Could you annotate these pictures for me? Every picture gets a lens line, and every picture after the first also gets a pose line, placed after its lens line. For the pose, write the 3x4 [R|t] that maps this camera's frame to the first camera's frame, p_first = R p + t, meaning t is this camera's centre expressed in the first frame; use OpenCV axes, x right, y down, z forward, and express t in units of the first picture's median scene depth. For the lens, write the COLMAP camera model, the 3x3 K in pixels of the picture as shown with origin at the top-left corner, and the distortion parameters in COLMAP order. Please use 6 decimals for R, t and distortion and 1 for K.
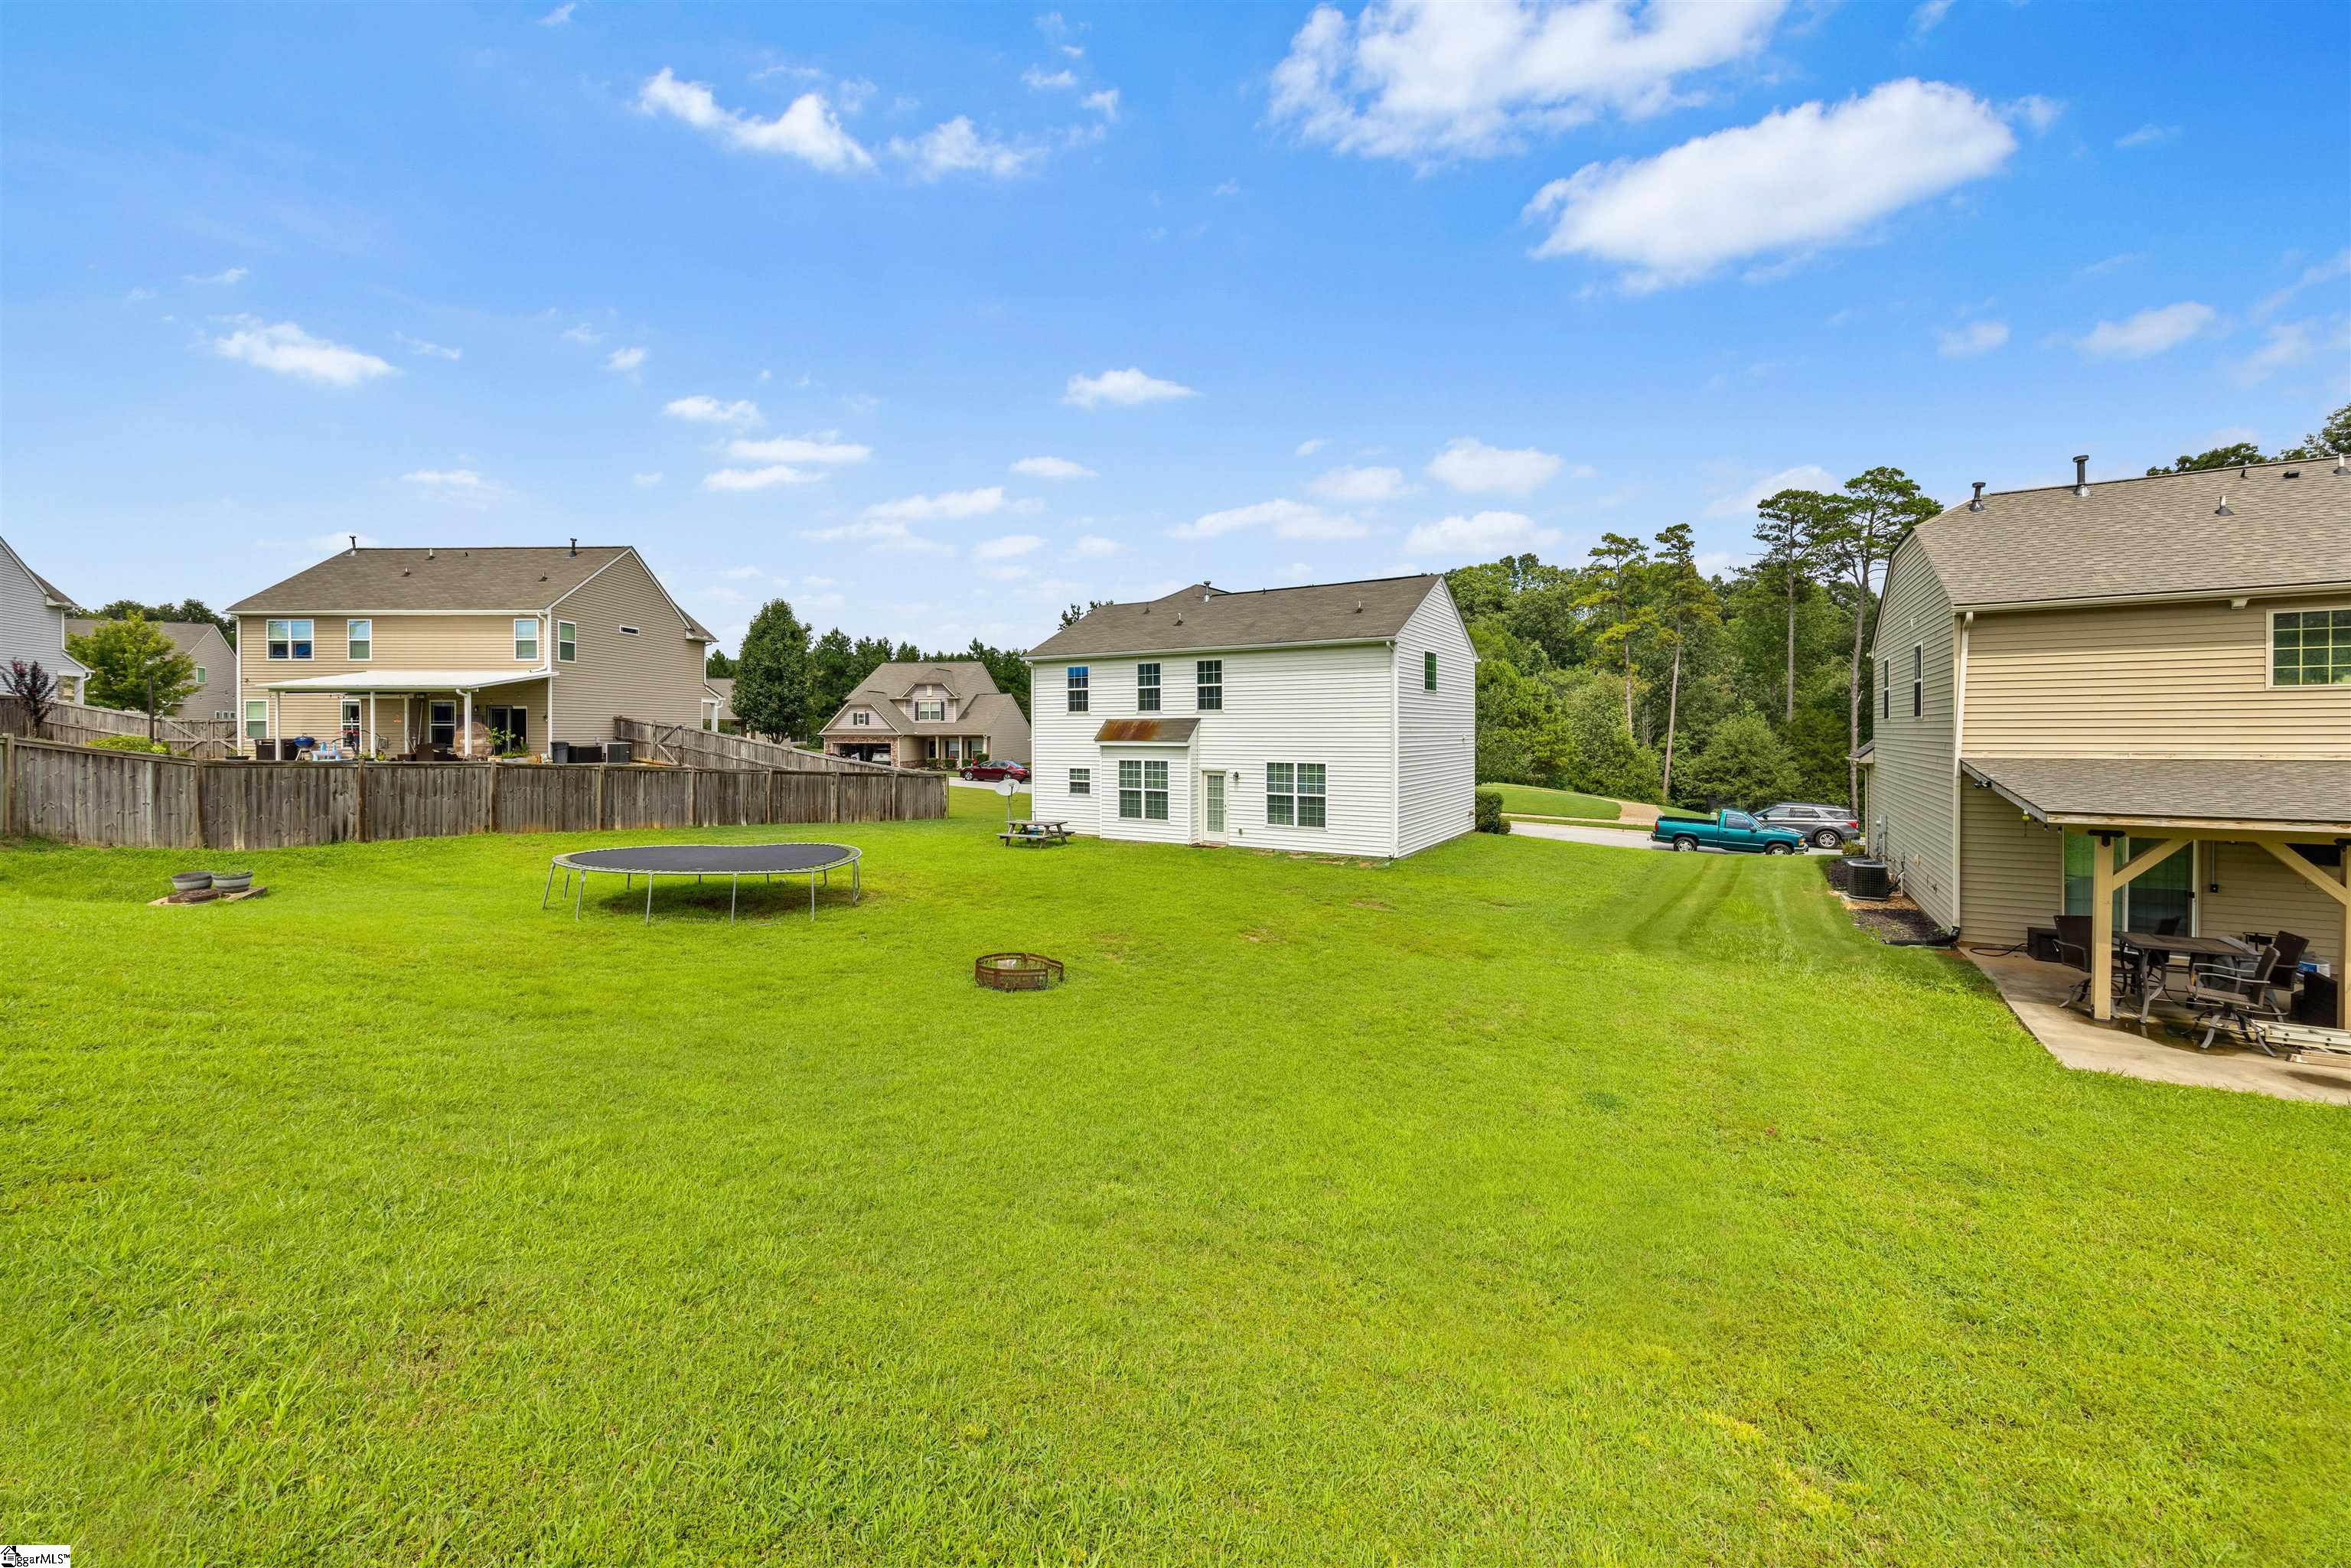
lens RADIAL K [[905.7, 0, 1177.8], [0, 905.7, 699.0], [0, 0, 1]] dist [0.010133, 0.000010]
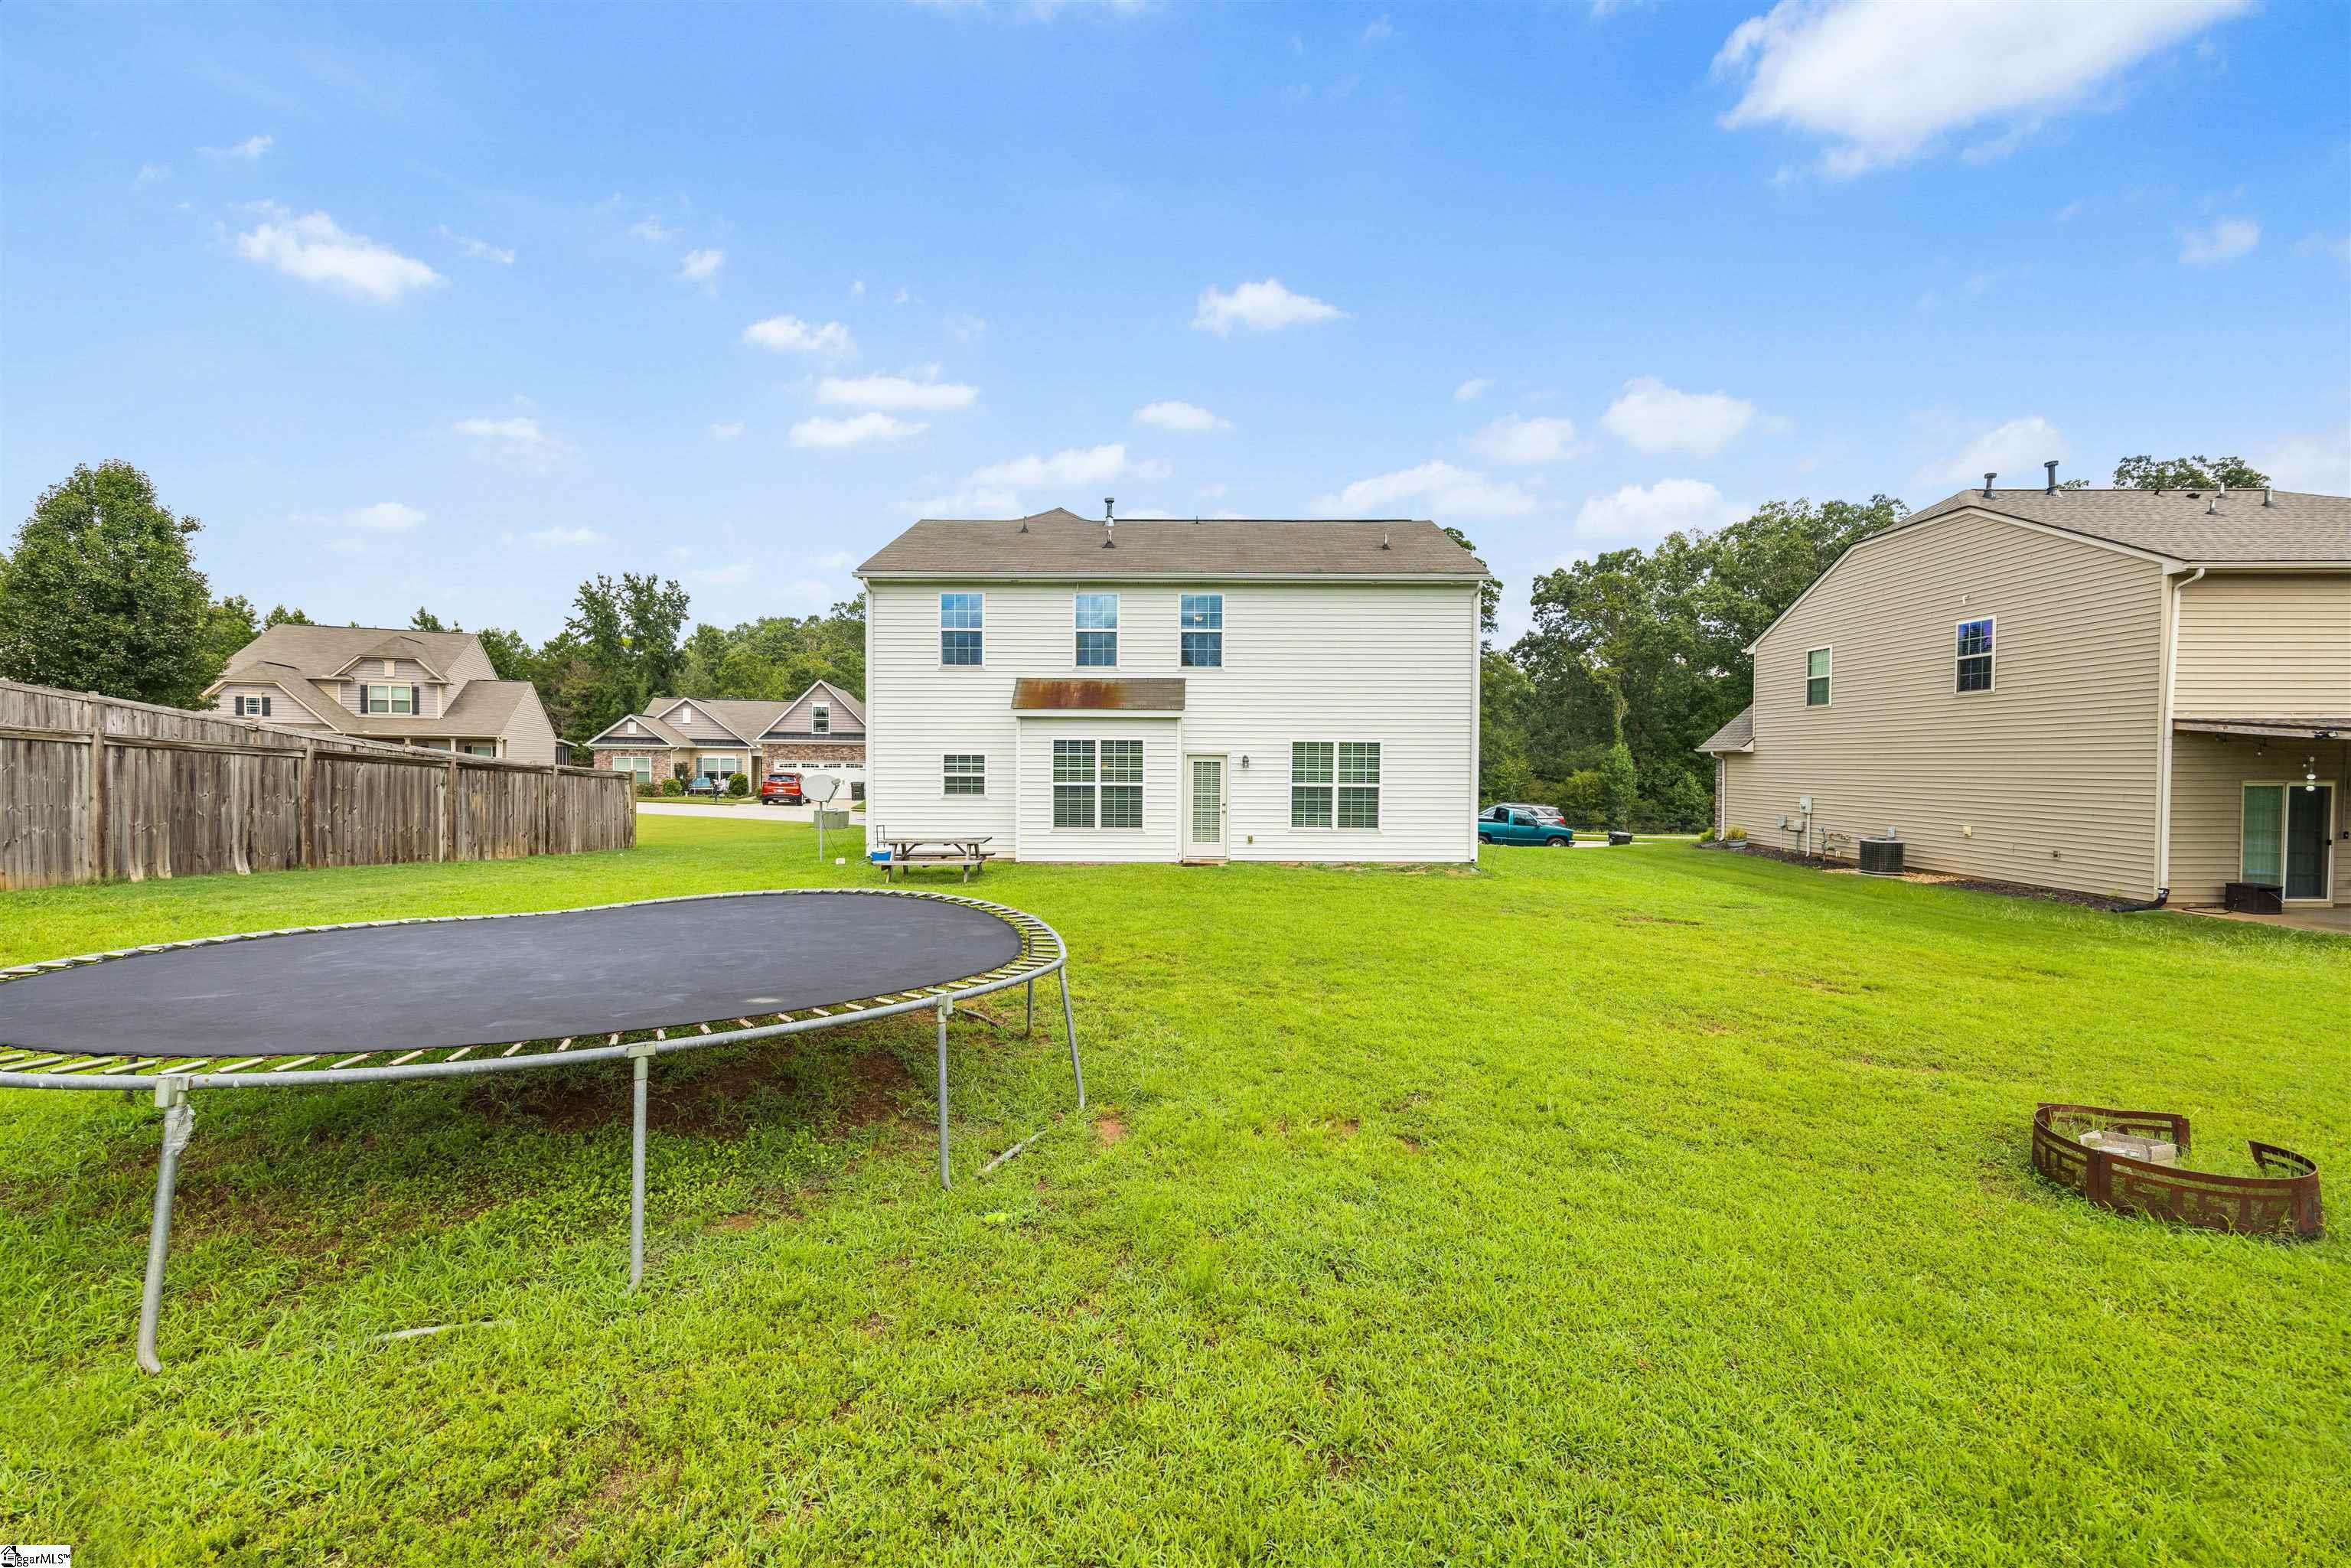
lens RADIAL K [[896.5, 0, 1174.6], [0, 896.5, 758.1], [0, 0, 1]] dist [-0.002142, -0.000052]
pose [[0.857303, 0.007752, 0.514754, -0.329659], [-0.026240, 0.999245, 0.028655, 0.061865], [-0.514143, -0.038073, 0.856859, 0.418451]]
